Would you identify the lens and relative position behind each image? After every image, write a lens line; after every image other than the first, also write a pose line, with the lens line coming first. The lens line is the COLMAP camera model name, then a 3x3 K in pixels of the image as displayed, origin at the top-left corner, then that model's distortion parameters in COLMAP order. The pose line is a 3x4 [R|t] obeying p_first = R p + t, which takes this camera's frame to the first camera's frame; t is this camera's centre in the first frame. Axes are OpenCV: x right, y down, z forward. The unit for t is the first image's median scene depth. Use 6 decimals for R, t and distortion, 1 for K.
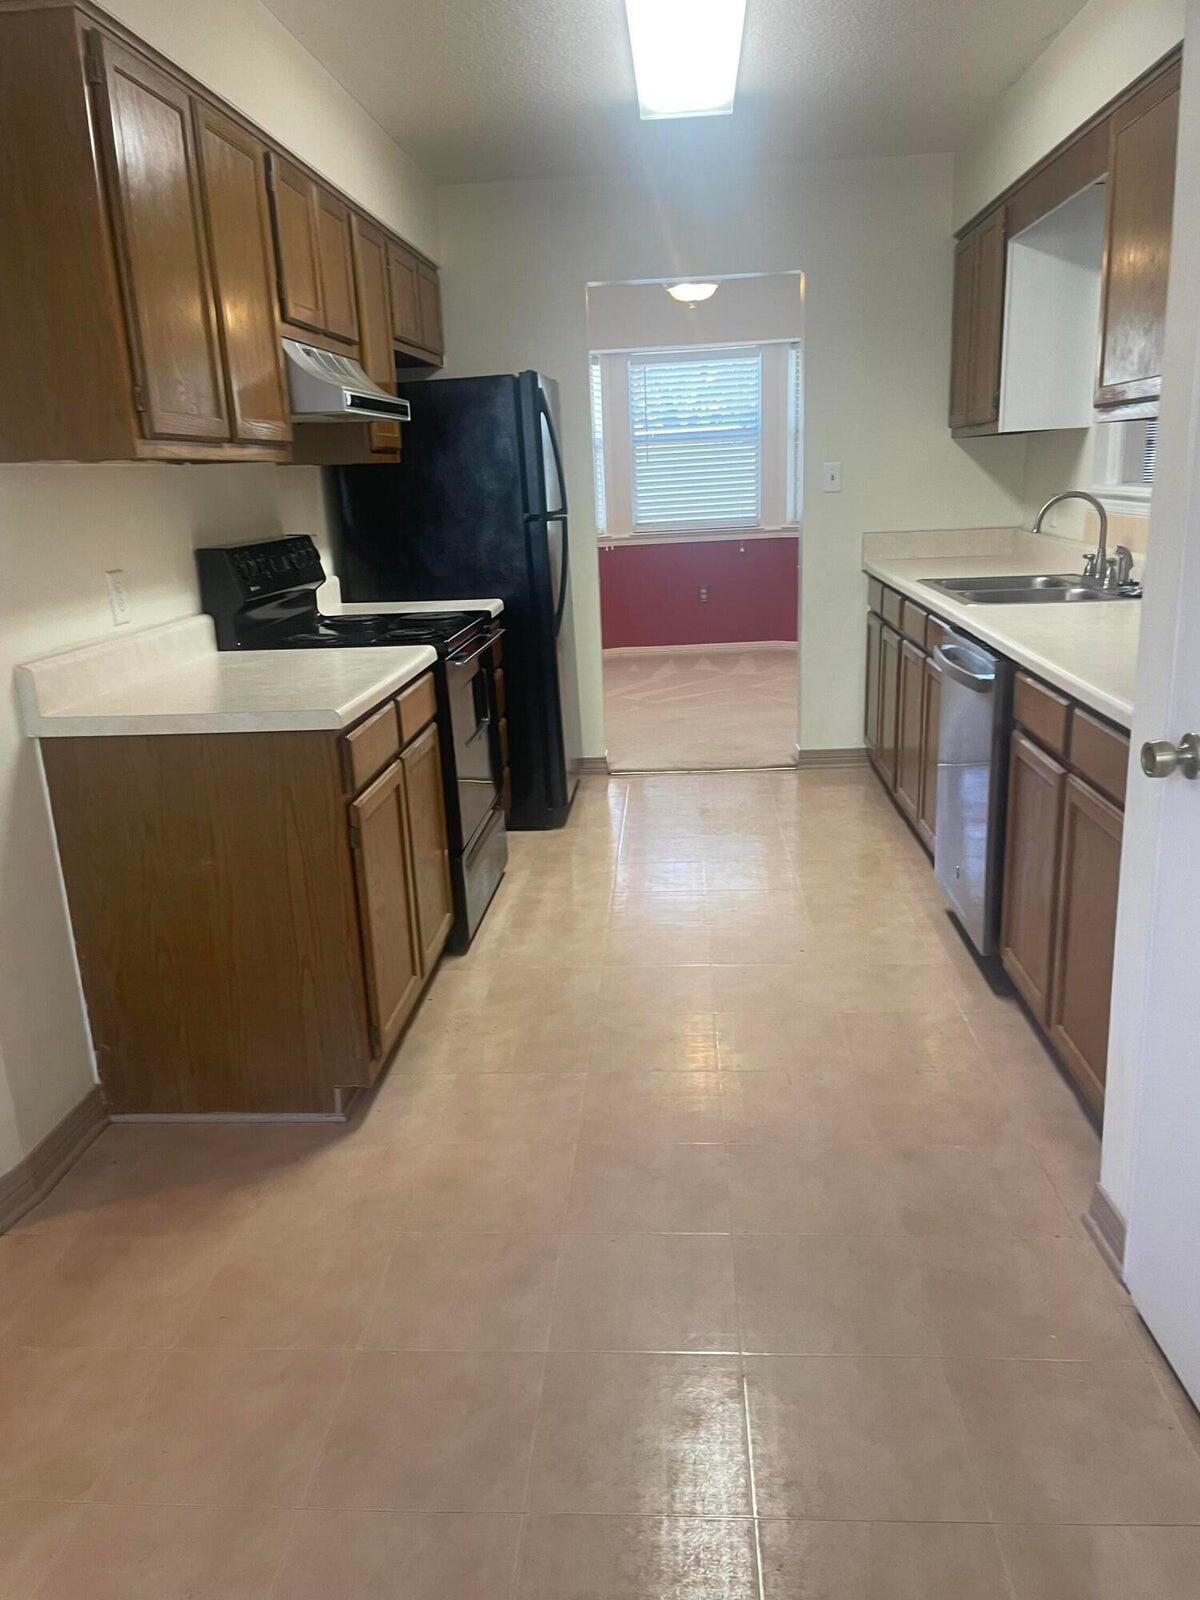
lens RADIAL K [[1191.7, 0, 600.0], [0, 1191.7, 800.0], [0, 0, 1]] dist [0.371200, -0.001084]
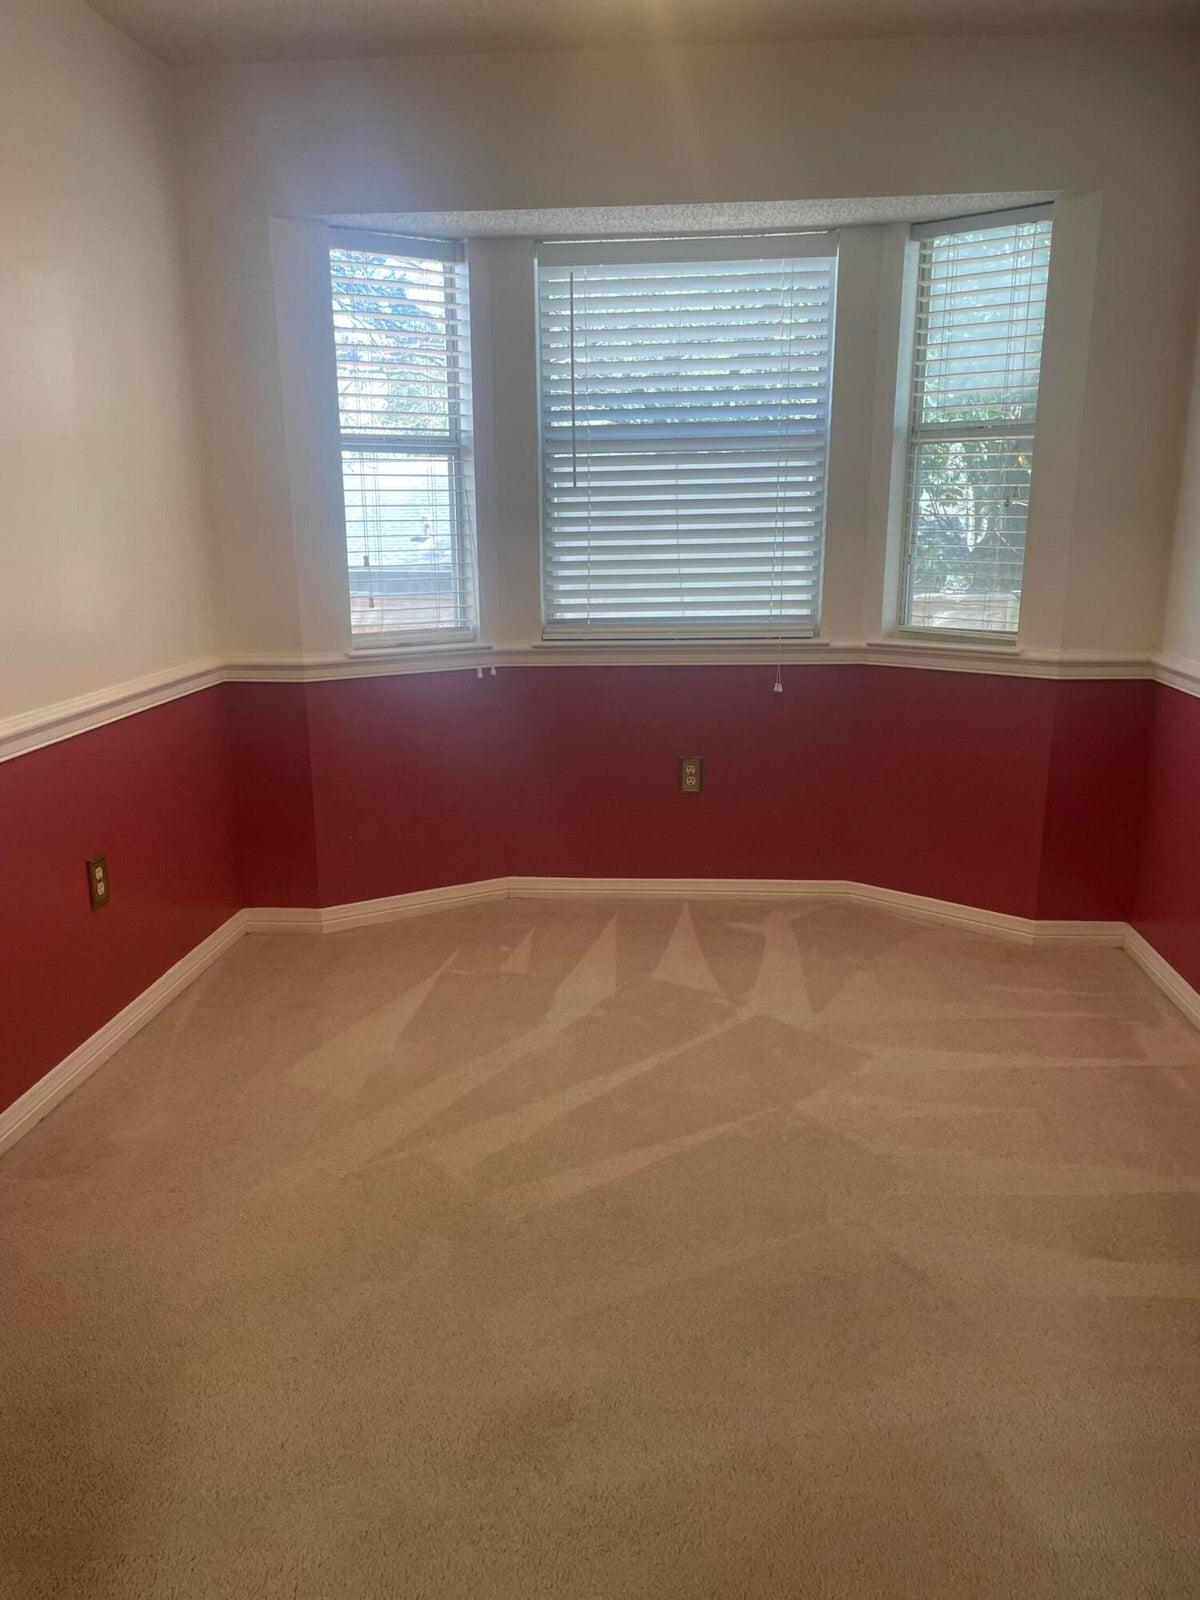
lens RADIAL K [[1191.7, 0, 600.0], [0, 1191.7, 800.0], [0, 0, 1]] dist [0.371200, -0.001084]
pose [[0.999262, 0.035975, -0.013448, 0.052500], [-0.036040, 0.999340, -0.004586, -0.143498], [0.013274, 0.005068, 0.999899, 0.496913]]
